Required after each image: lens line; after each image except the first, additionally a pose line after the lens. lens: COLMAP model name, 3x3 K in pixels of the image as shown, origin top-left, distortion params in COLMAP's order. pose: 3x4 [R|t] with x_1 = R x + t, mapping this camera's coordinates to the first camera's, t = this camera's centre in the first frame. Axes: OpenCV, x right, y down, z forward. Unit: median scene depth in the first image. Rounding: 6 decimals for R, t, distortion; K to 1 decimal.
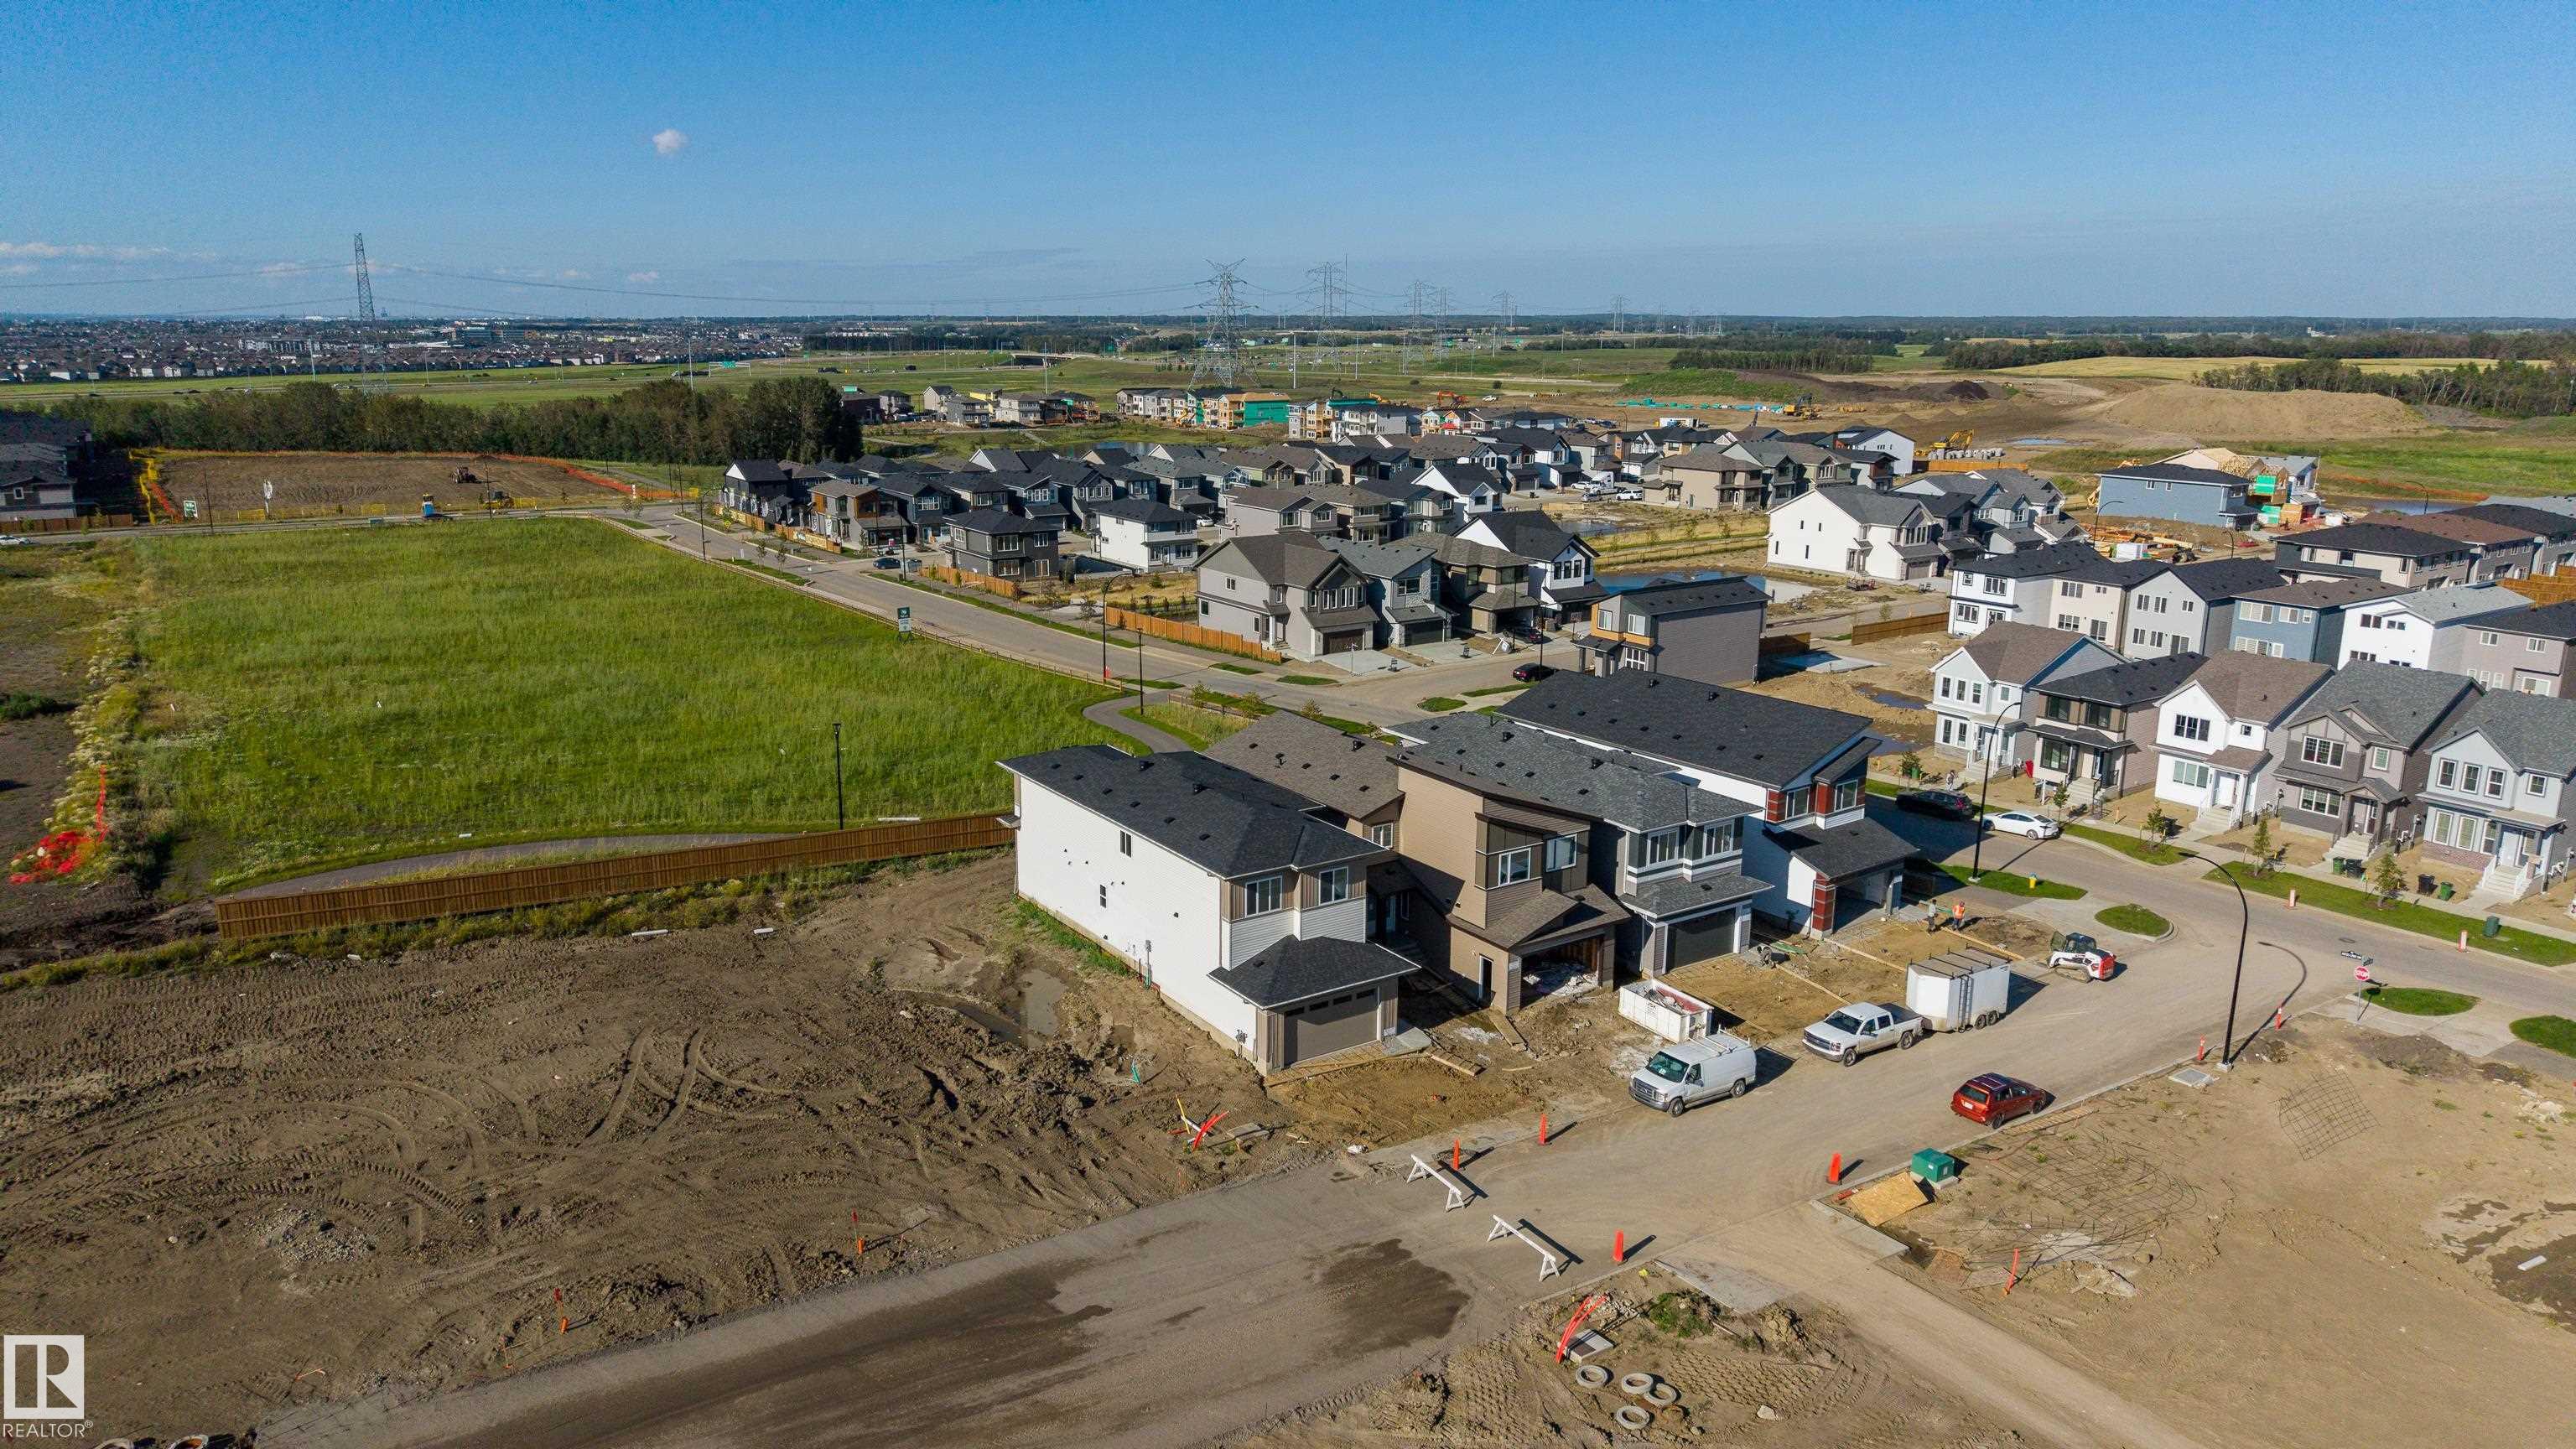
lens RADIAL K [[1708.0, 0, 1288.0], [0, 1708.0, 724.5], [0, 0, 1]] dist [0.030960, -0.025717]
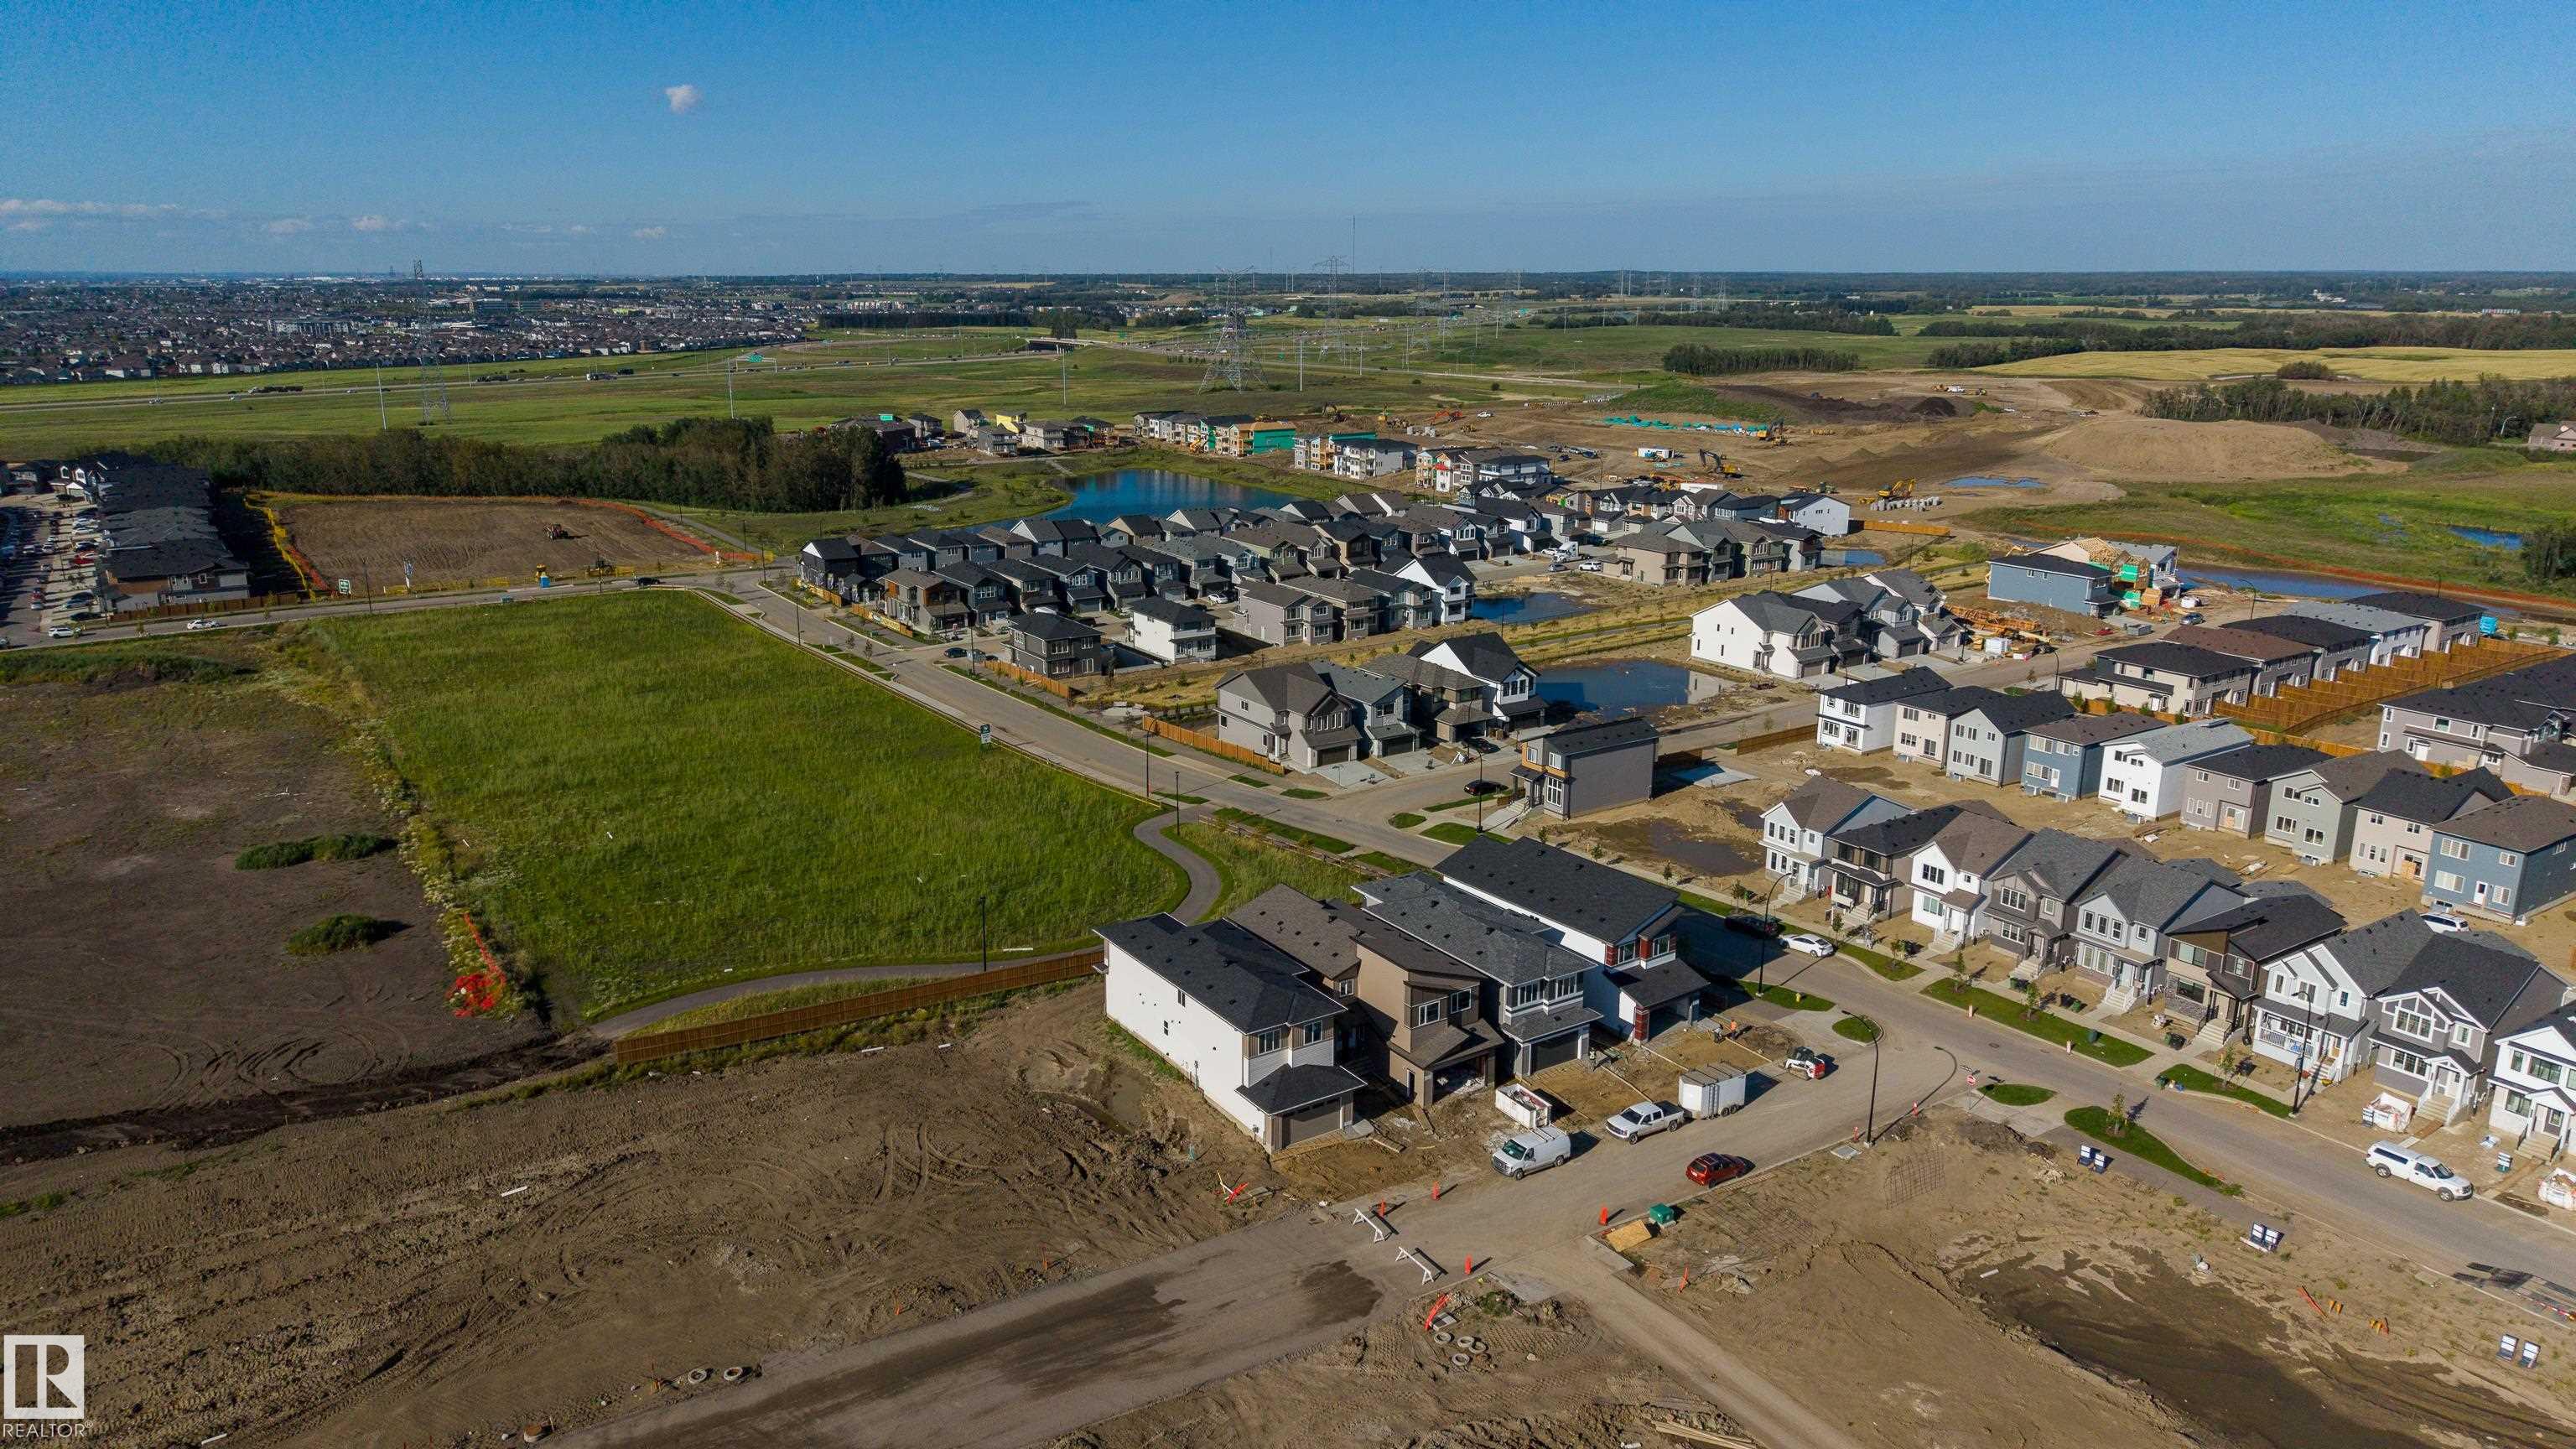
lens RADIAL K [[1697.1, 0, 1288.0], [0, 1697.1, 724.5], [0, 0, 1]] dist [0.054569, -0.064169]
pose [[0.999986, -0.001285, -0.005106, 0.010432], [0.001409, 0.999700, 0.024467, -0.209148], [0.005073, -0.024474, 0.999688, -0.528944]]
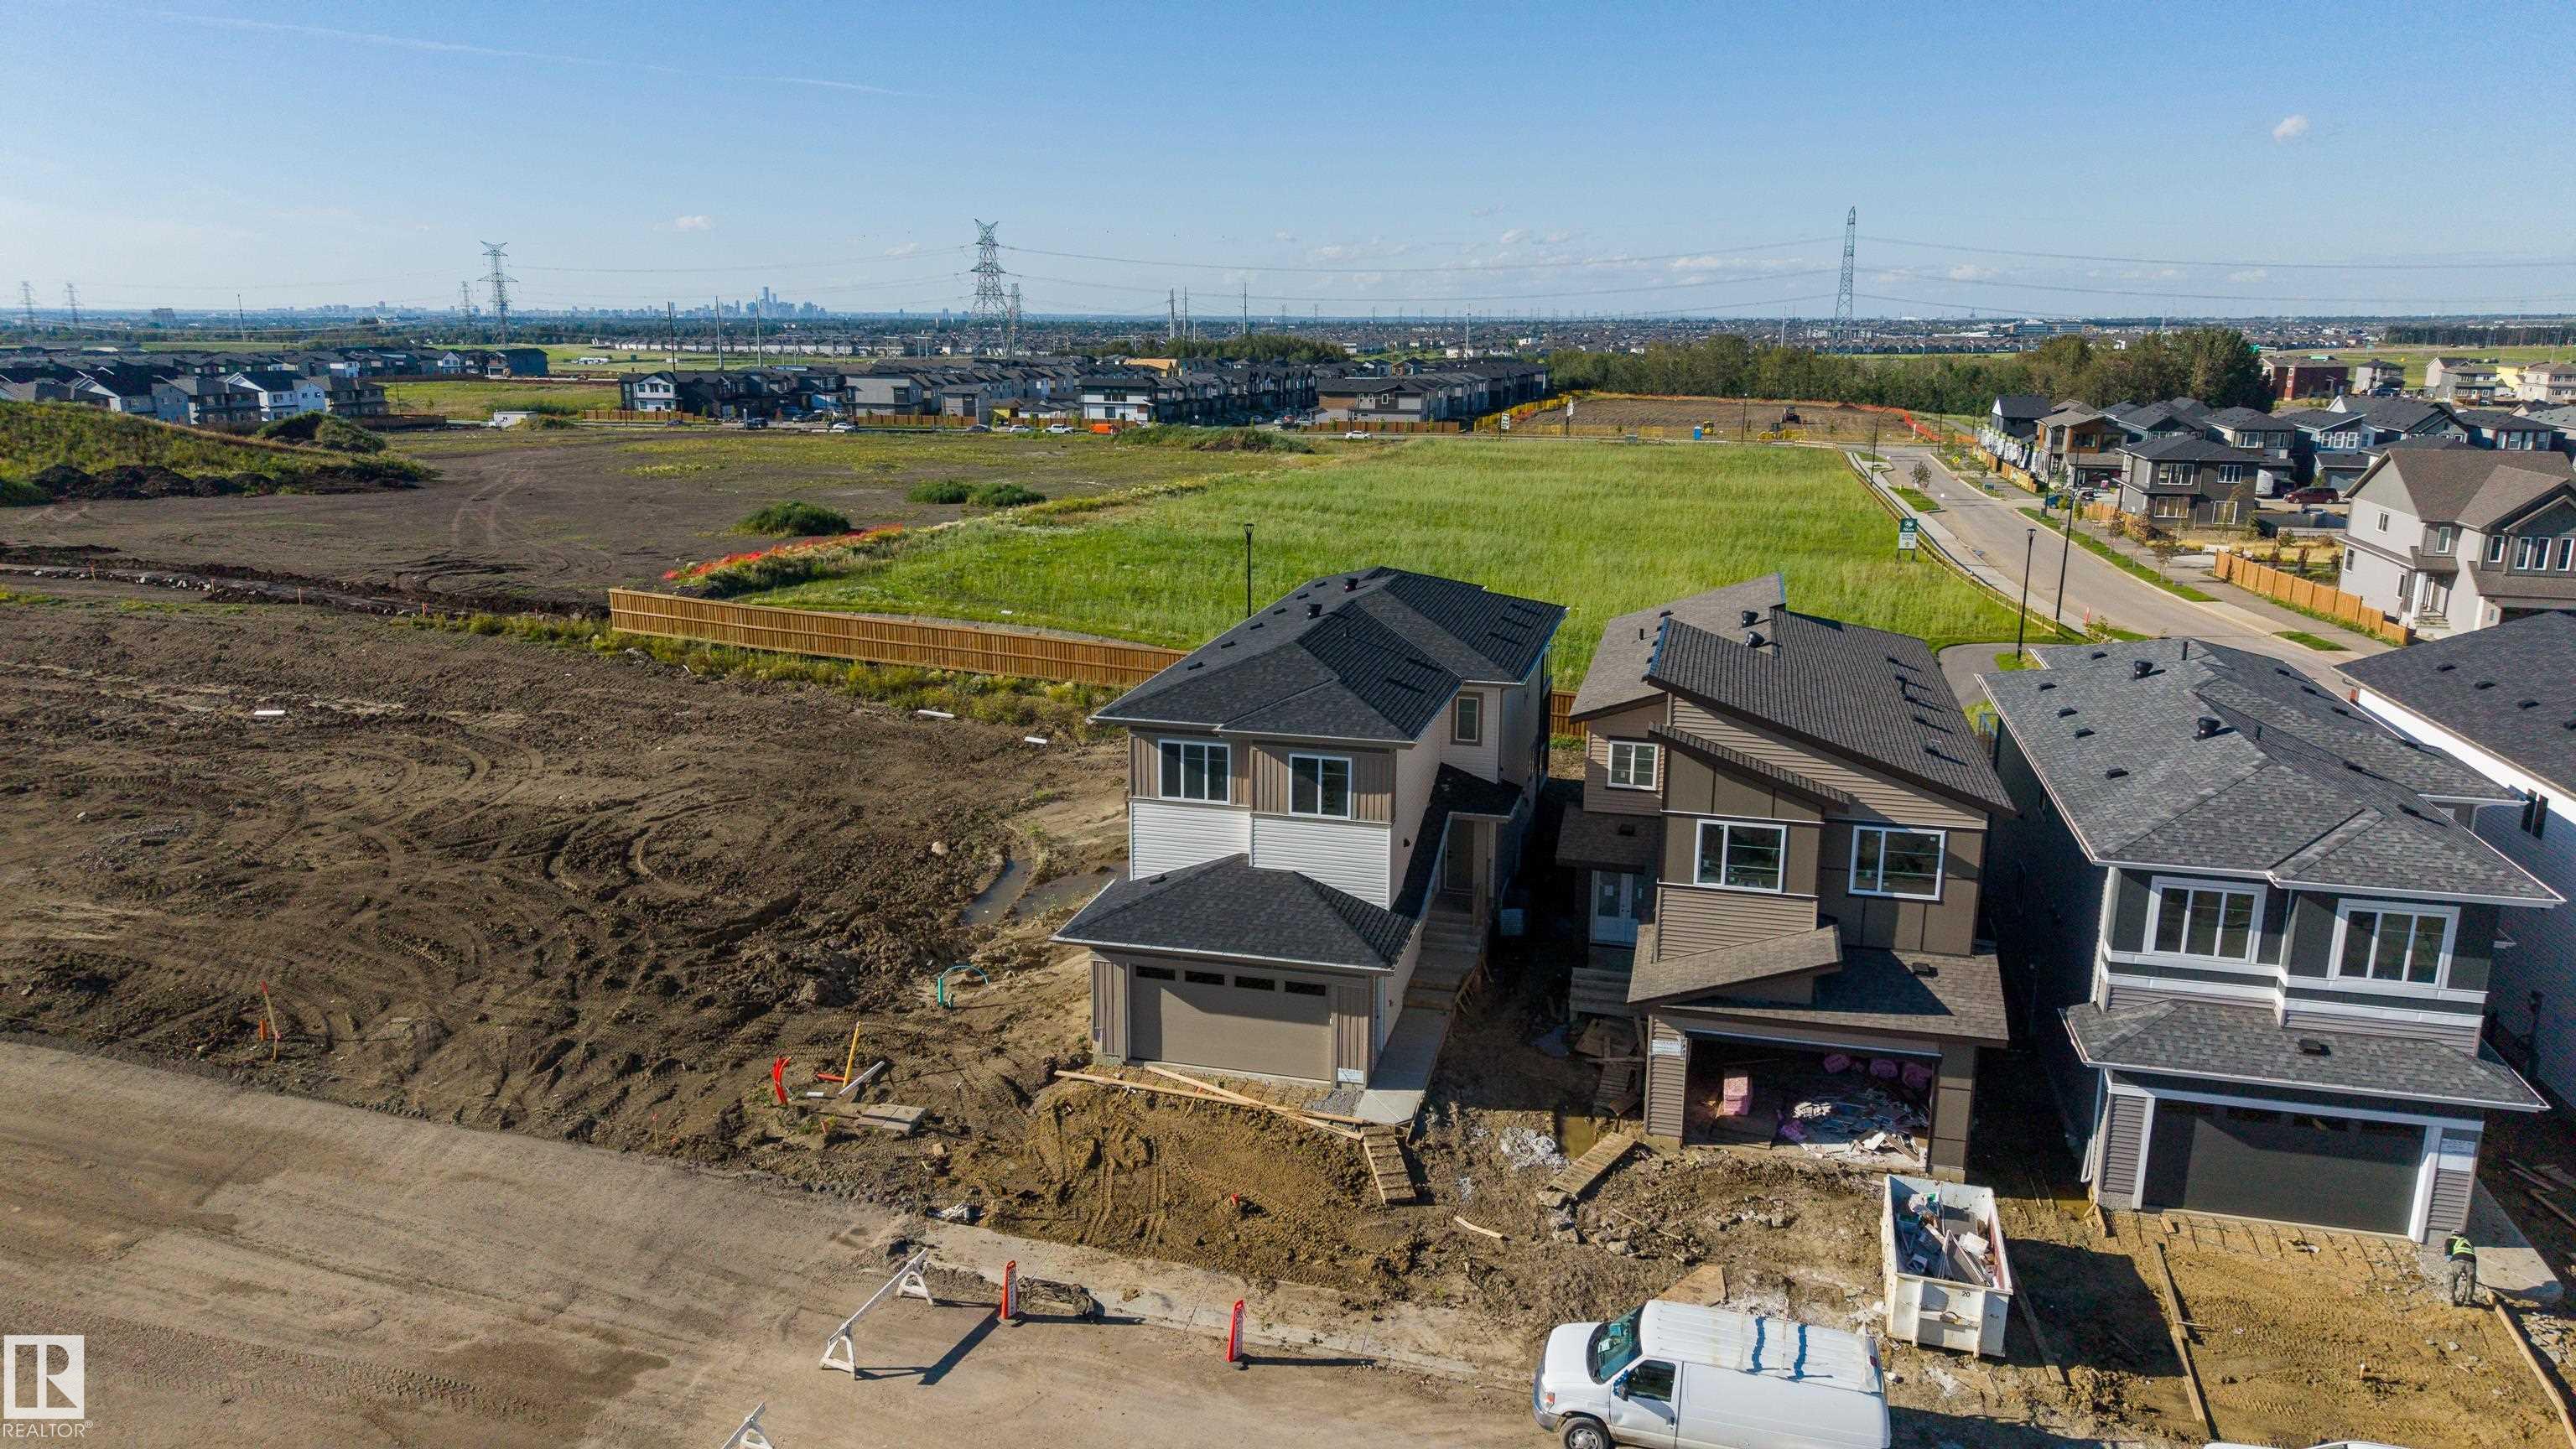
lens RADIAL K [[1715.1, 0, 1288.0], [0, 1715.1, 724.5], [0, 0, 1]] dist [0.011454, -0.006215]
pose [[0.666501, 0.172593, -0.725251, 0.370389], [-0.172354, 0.982150, 0.075337, 0.031356], [0.725307, 0.074788, 0.684351, 0.543367]]
